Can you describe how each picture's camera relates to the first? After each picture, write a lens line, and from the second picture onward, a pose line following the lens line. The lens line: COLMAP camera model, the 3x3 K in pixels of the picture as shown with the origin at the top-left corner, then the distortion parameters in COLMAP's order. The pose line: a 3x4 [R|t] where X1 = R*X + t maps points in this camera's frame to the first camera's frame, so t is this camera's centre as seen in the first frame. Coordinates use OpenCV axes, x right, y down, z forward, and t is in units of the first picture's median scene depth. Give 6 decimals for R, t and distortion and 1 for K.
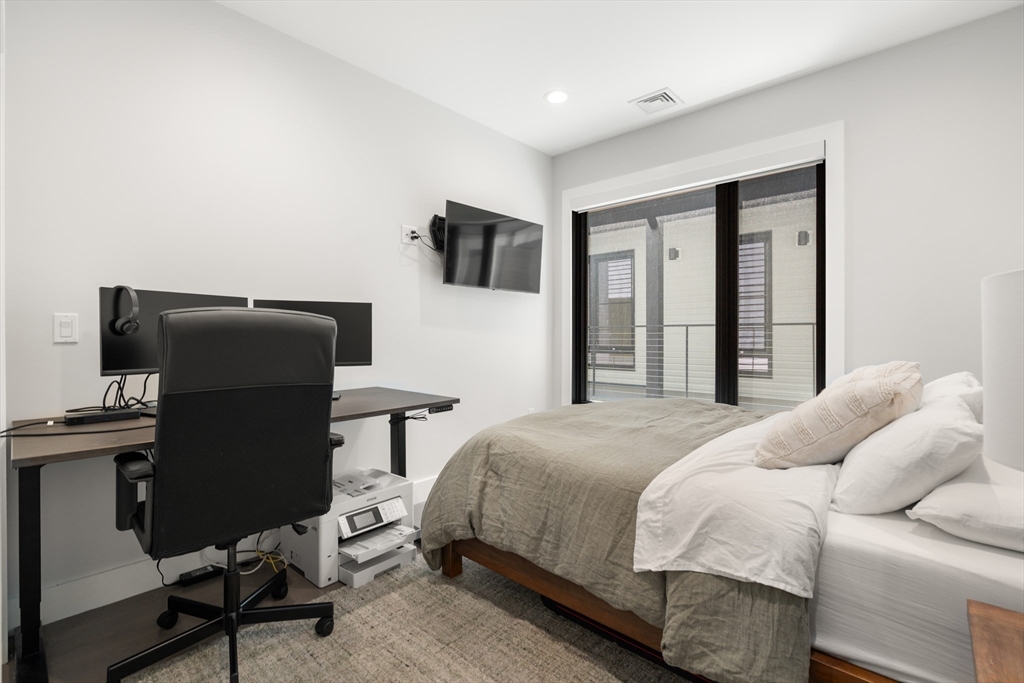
lens RADIAL K [[463.2, 0, 500.6], [0, 463.2, 338.6], [0, 0, 1]] dist [-0.001089, 0.000134]
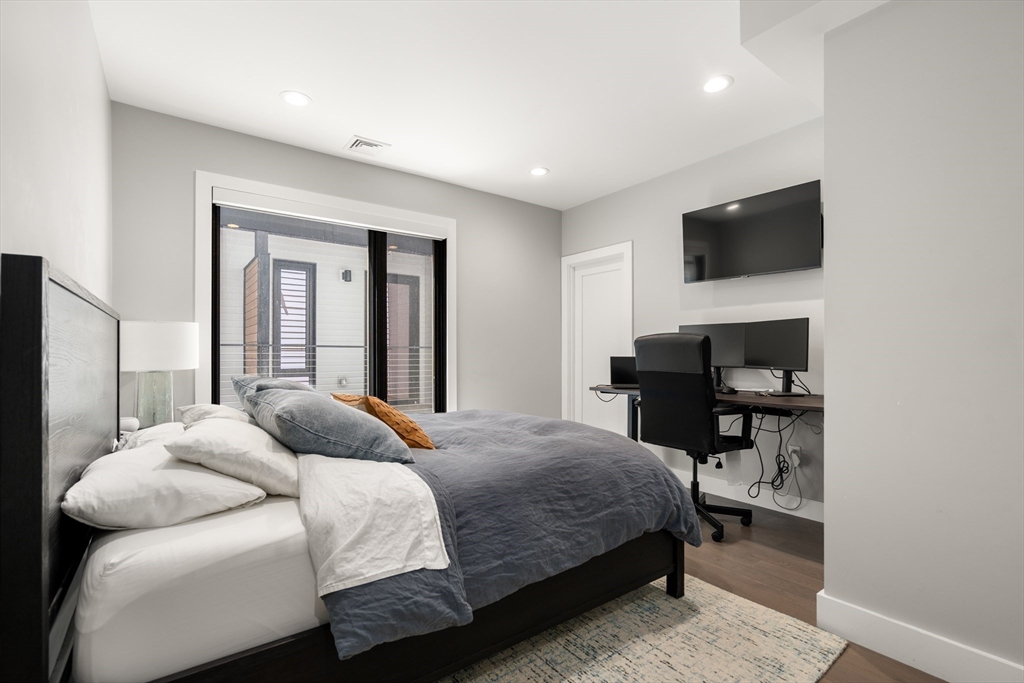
lens RADIAL K [[467.8, 0, 510.0], [0, 467.8, 348.8], [0, 0, 1]] dist [0.001339, -0.000095]
pose [[0.184834, 0.010093, 0.982718, -0.599267], [0.015078, 0.999800, -0.013104, -0.002376], [-0.982654, 0.017240, 0.184645, 0.406100]]
